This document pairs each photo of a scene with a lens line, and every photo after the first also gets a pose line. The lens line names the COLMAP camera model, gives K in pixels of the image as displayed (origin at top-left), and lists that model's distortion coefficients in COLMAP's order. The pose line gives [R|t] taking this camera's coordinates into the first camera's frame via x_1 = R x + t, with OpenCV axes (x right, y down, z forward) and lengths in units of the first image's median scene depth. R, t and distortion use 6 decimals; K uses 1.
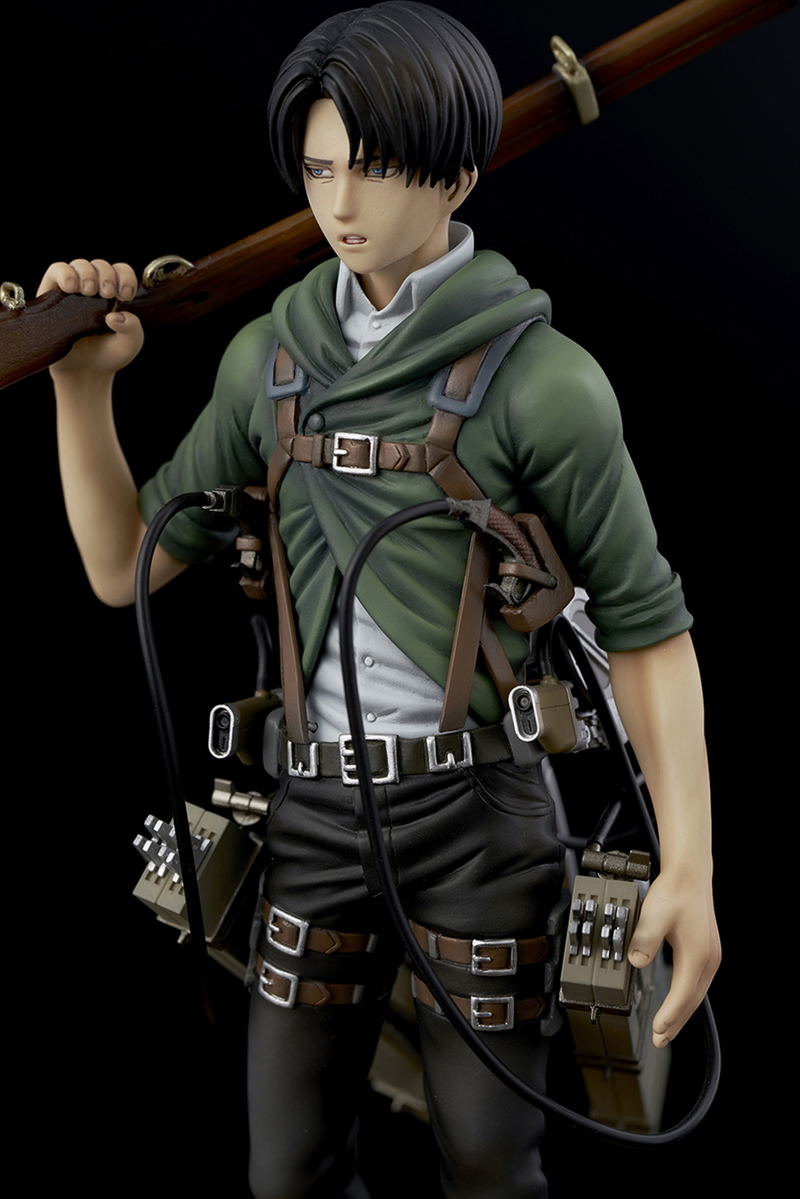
lens RADIAL K [[4101.7, 0, 400.0], [0, 4101.7, 599.5], [0, 0, 1]] dist [-0.073765, -0.050401]
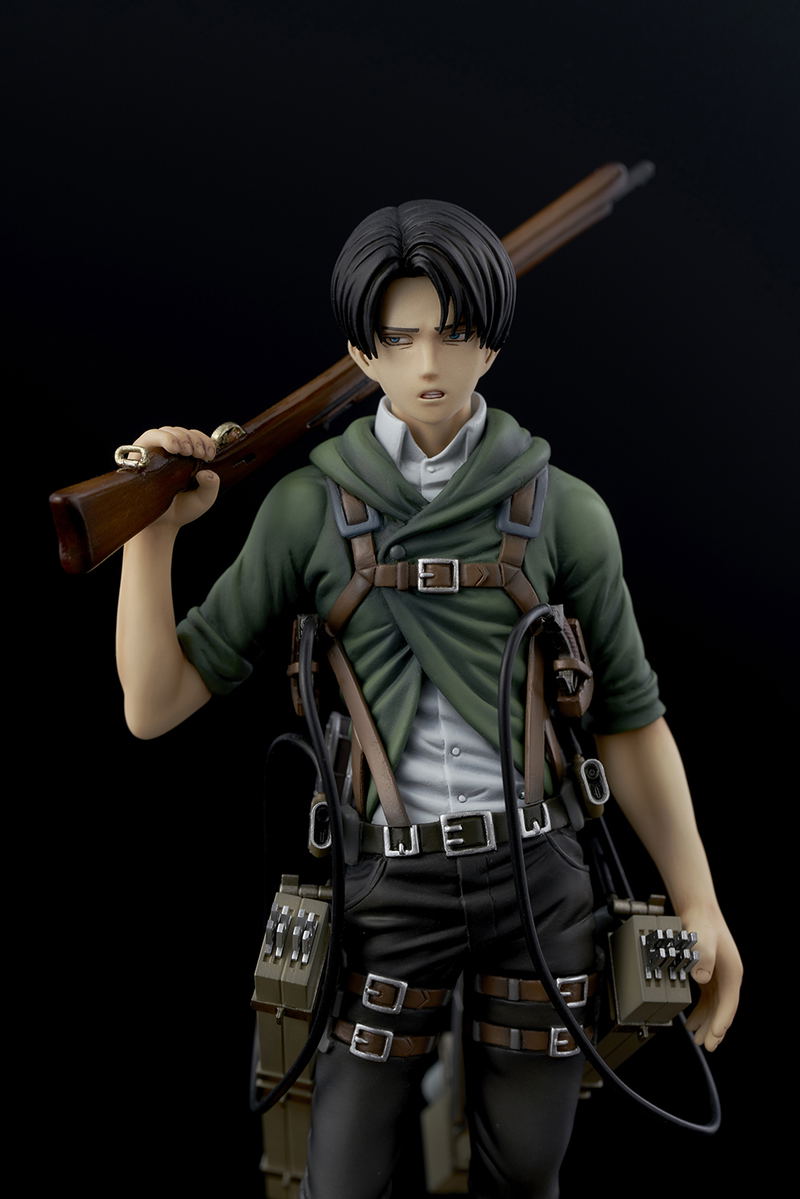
lens RADIAL K [[4101.7, 0, 400.0], [0, 4101.7, 599.5], [0, 0, 1]] dist [-0.073765, -0.050401]
pose [[0.875772, -0.045840, 0.480543, -0.587500], [0.094315, 0.992544, -0.077205, 0.061390], [-0.473421, 0.112937, 0.873566, -0.028341]]
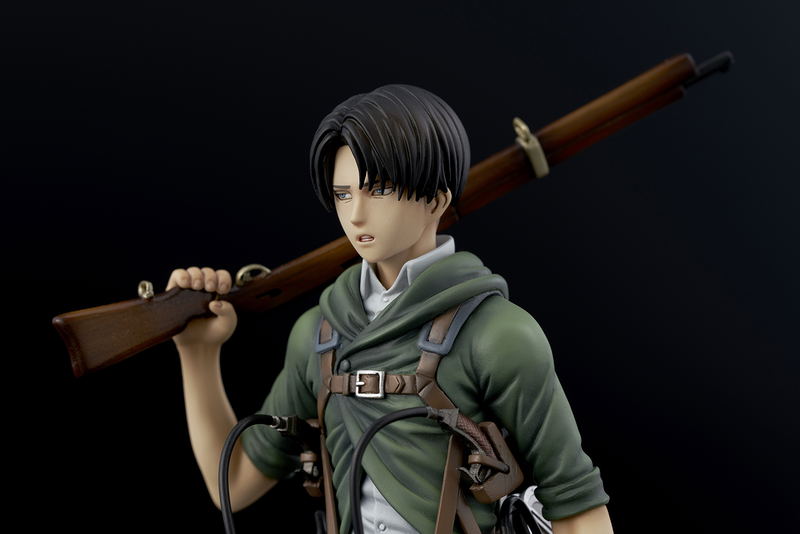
lens RADIAL K [[2736.7, 0, 400.0], [0, 2736.7, 267.0], [0, 0, 1]] dist [-0.073765, -0.050401]
pose [[0.994392, -0.029092, -0.101679, 0.100044], [0.009262, 0.981682, -0.190300, 0.109250], [0.105352, 0.188291, 0.976446, 0.037083]]
